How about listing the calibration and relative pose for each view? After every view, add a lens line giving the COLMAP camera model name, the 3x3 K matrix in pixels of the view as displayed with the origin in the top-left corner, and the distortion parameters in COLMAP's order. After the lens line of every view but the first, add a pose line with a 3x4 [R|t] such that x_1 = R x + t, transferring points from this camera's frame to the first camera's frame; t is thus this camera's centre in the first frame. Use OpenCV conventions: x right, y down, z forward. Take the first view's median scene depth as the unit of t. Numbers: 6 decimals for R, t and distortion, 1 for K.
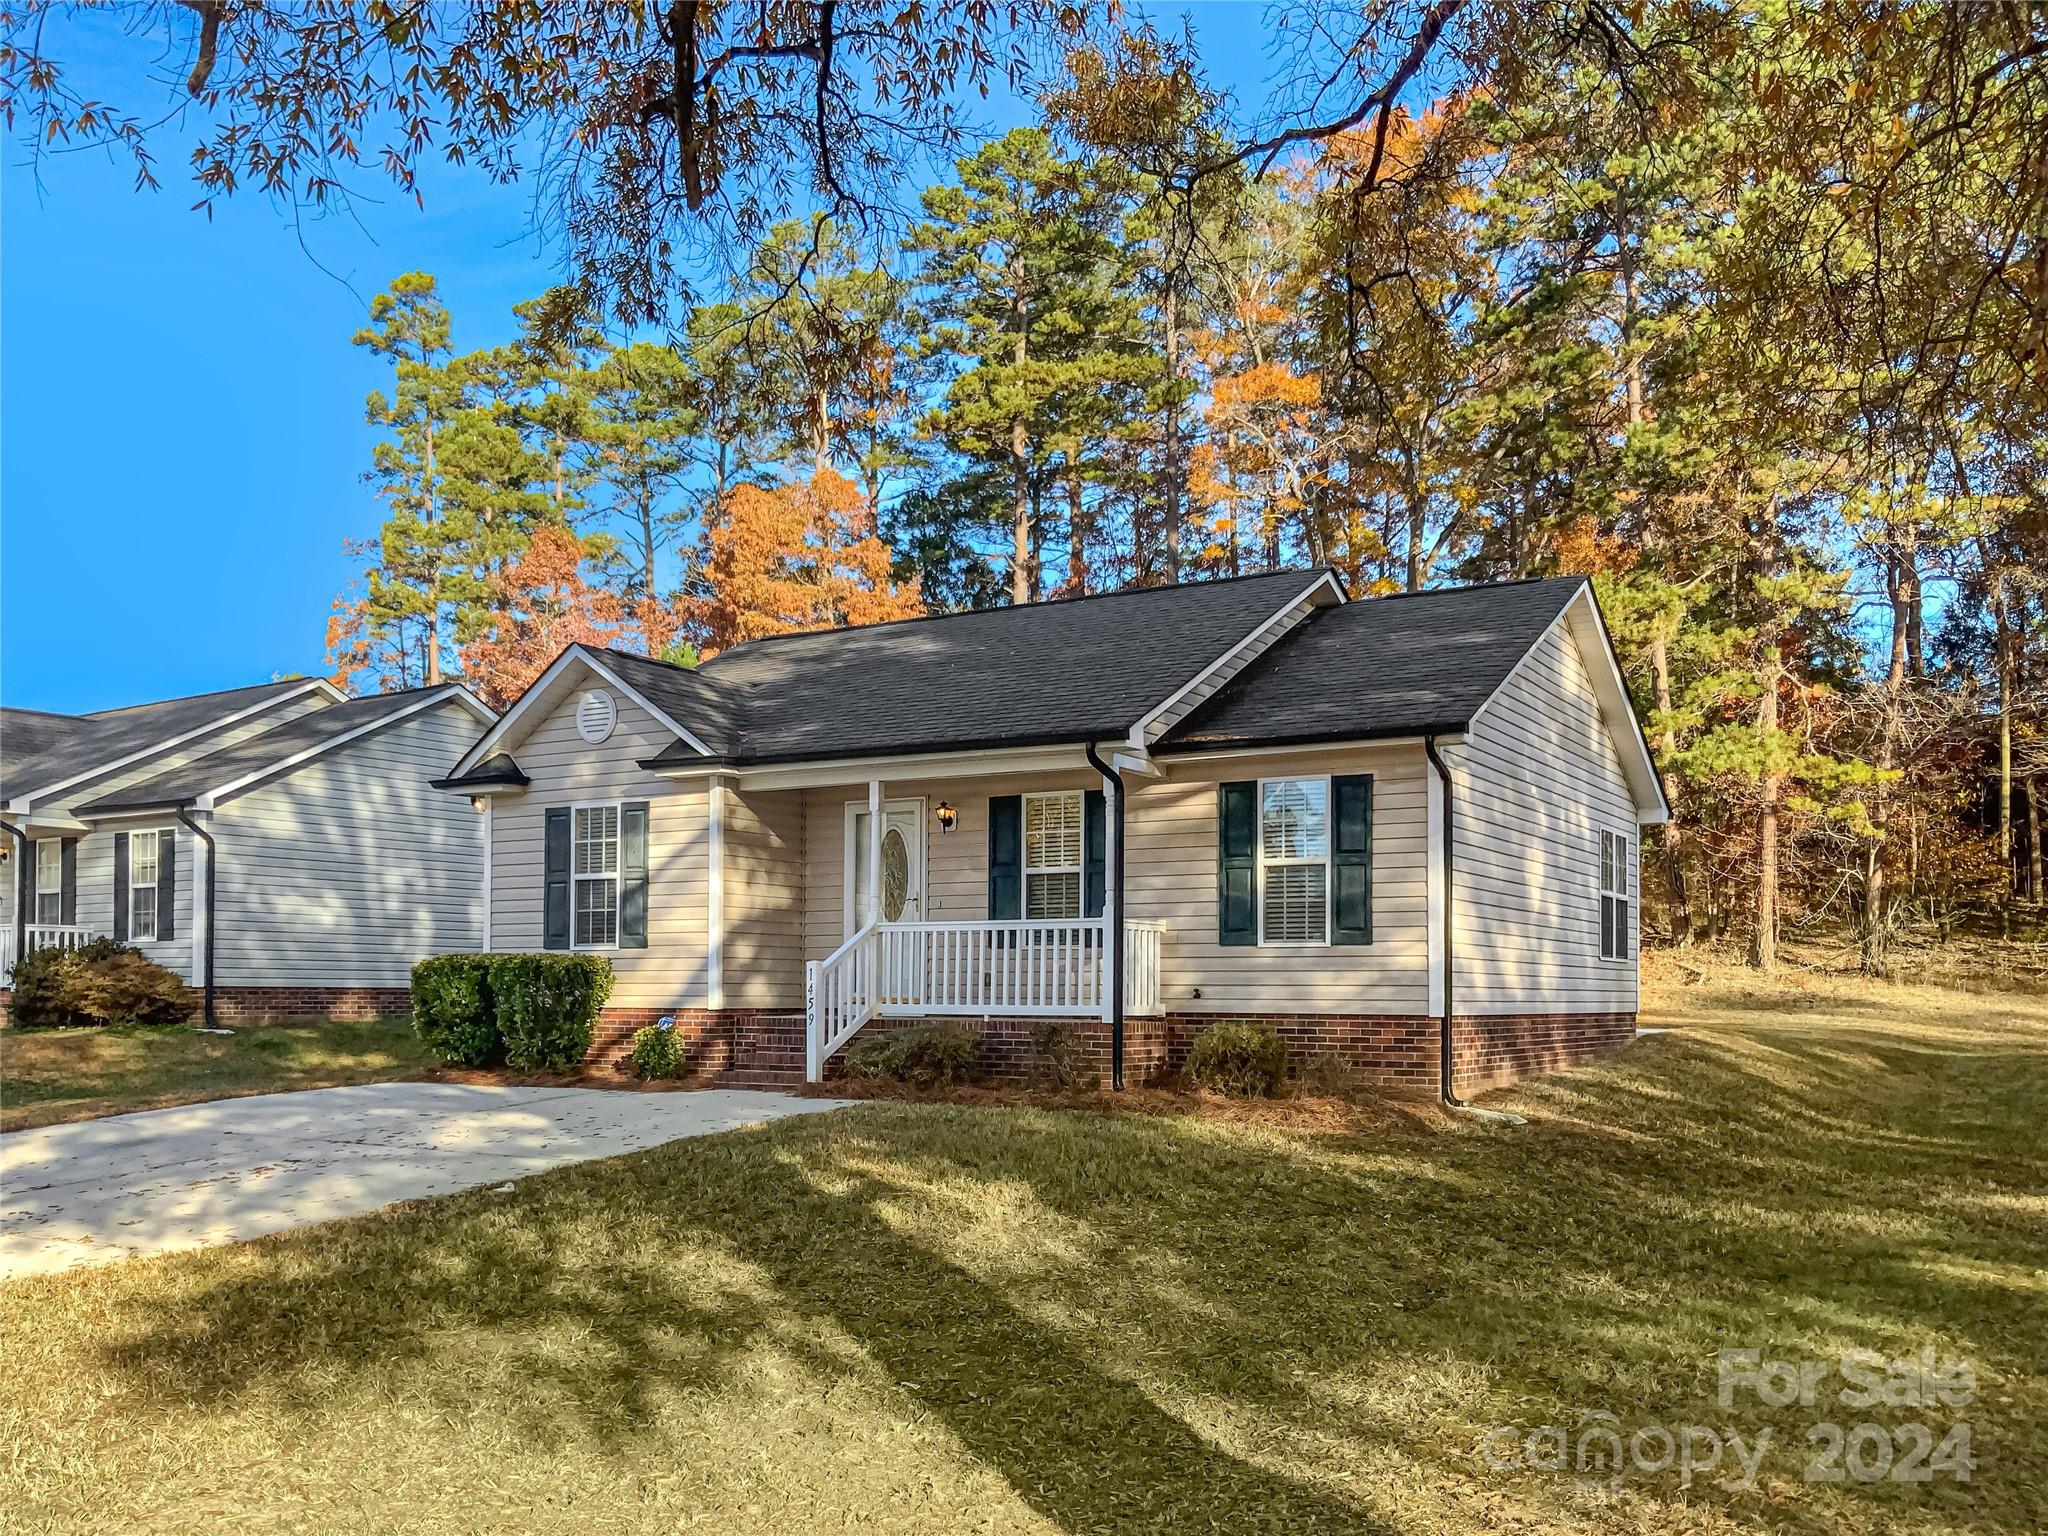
lens RADIAL K [[1710.1, 0, 1024.0], [0, 1710.1, 768.0], [0, 0, 1]] dist [0.004905, -0.016373]
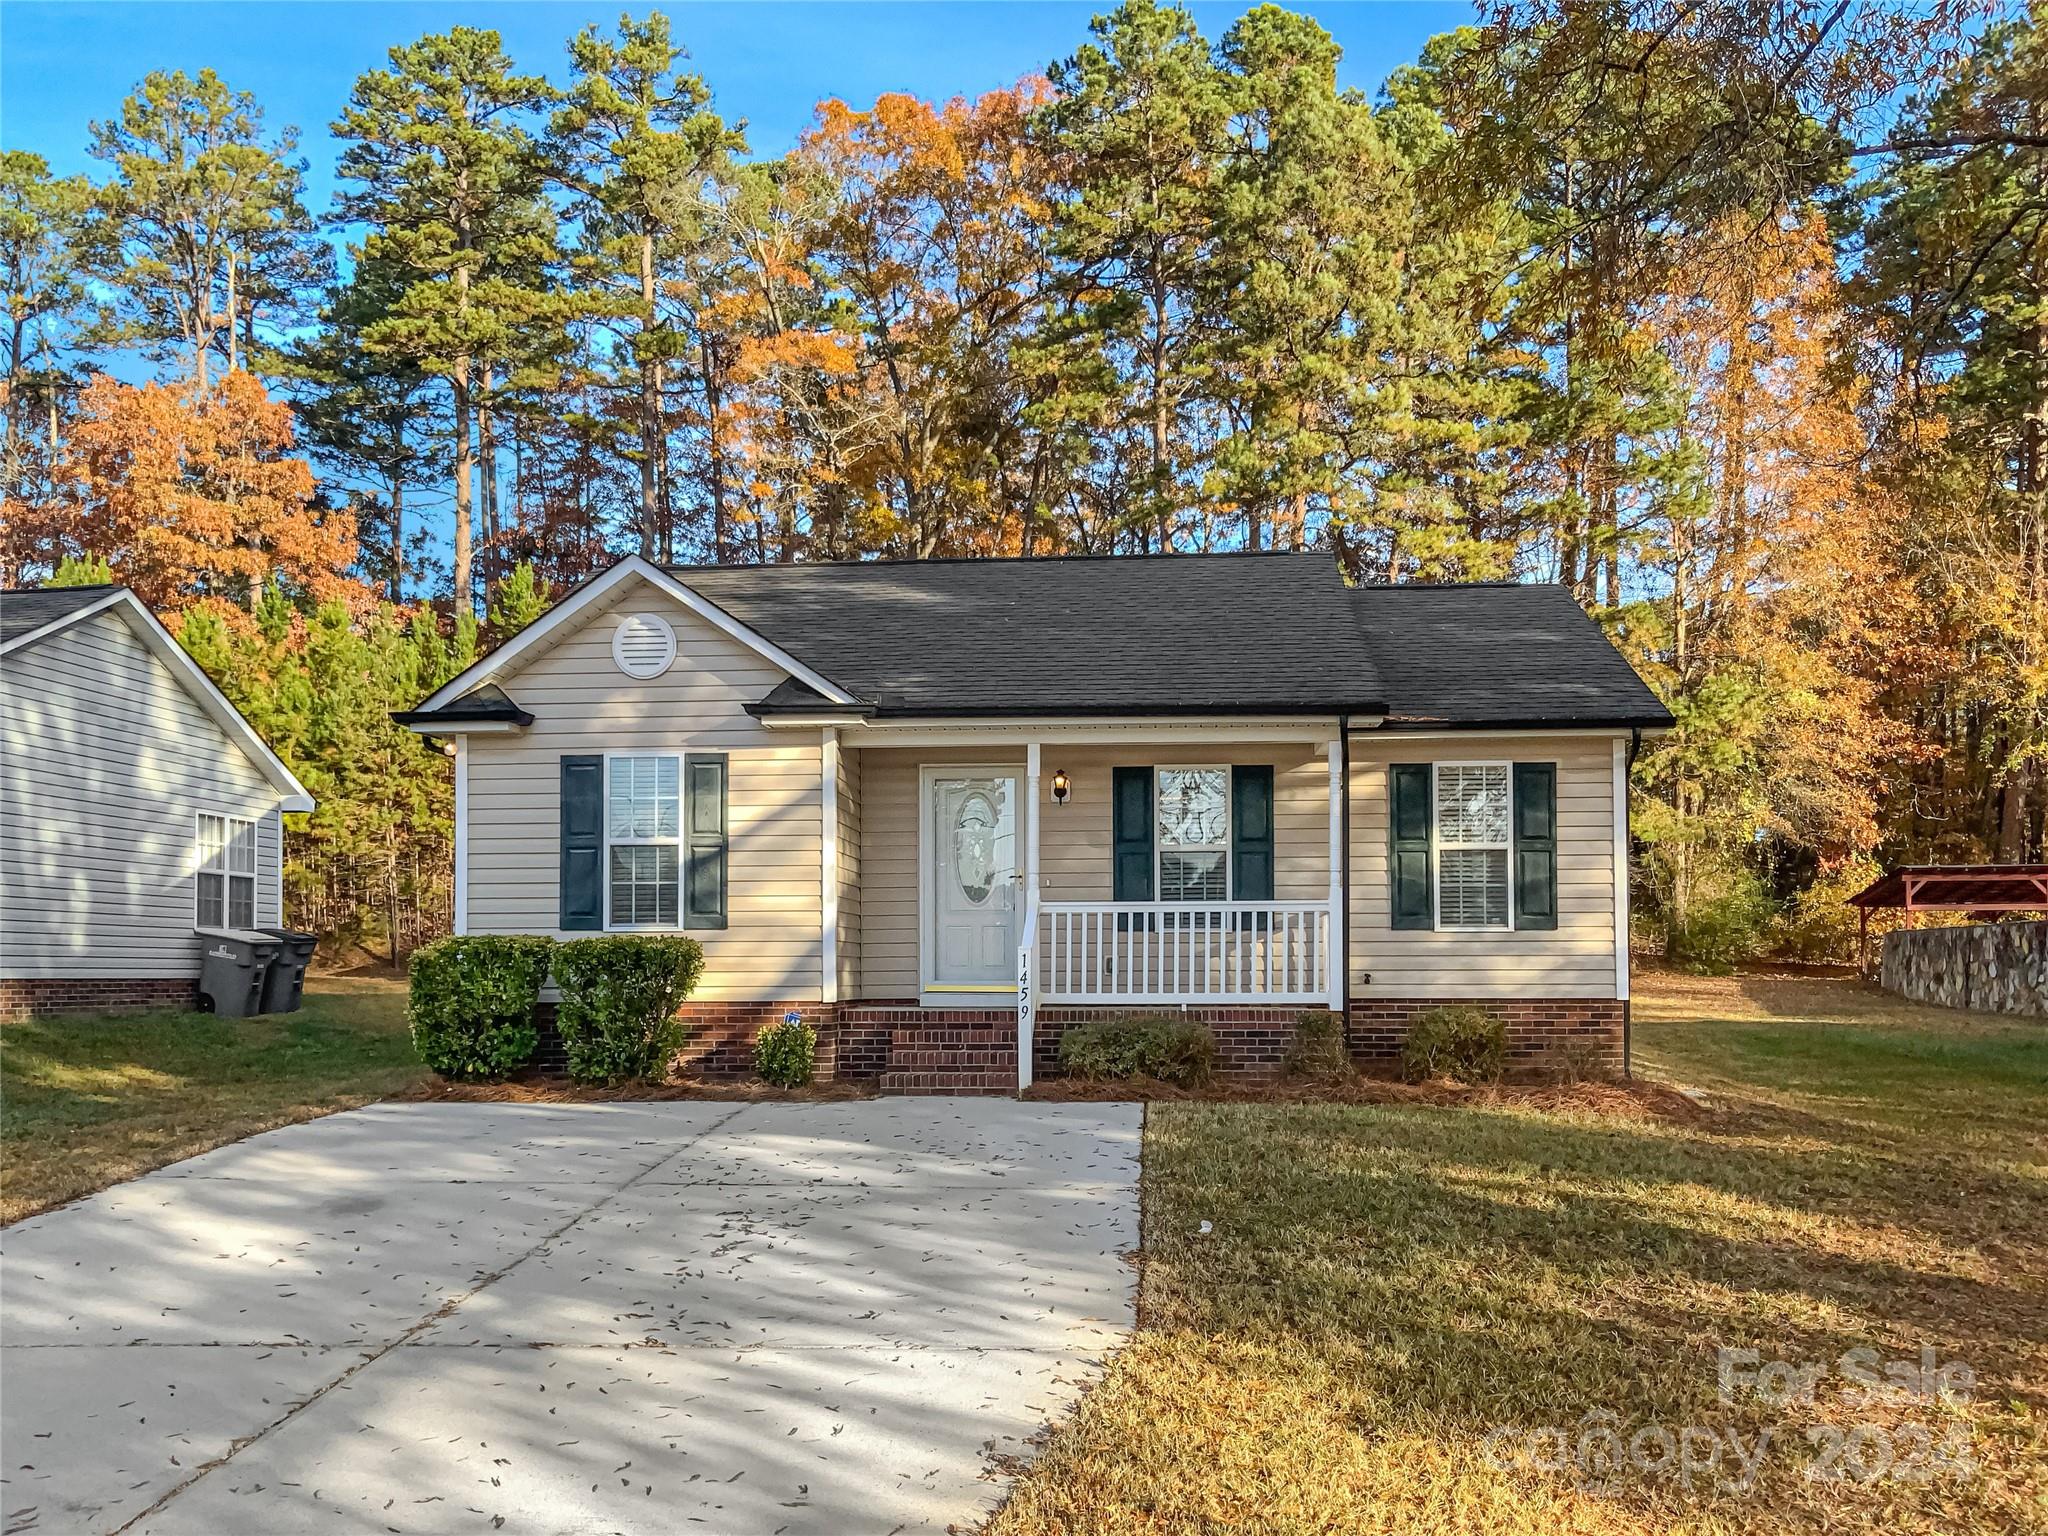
lens RADIAL K [[1710.1, 0, 1024.0], [0, 1710.1, 768.0], [0, 0, 1]] dist [0.004905, -0.016373]
pose [[0.899563, 0.045233, 0.434443, -0.467097], [-0.050041, 0.998747, -0.000372, 0.020548], [-0.433915, -0.021406, 0.900699, 0.195534]]
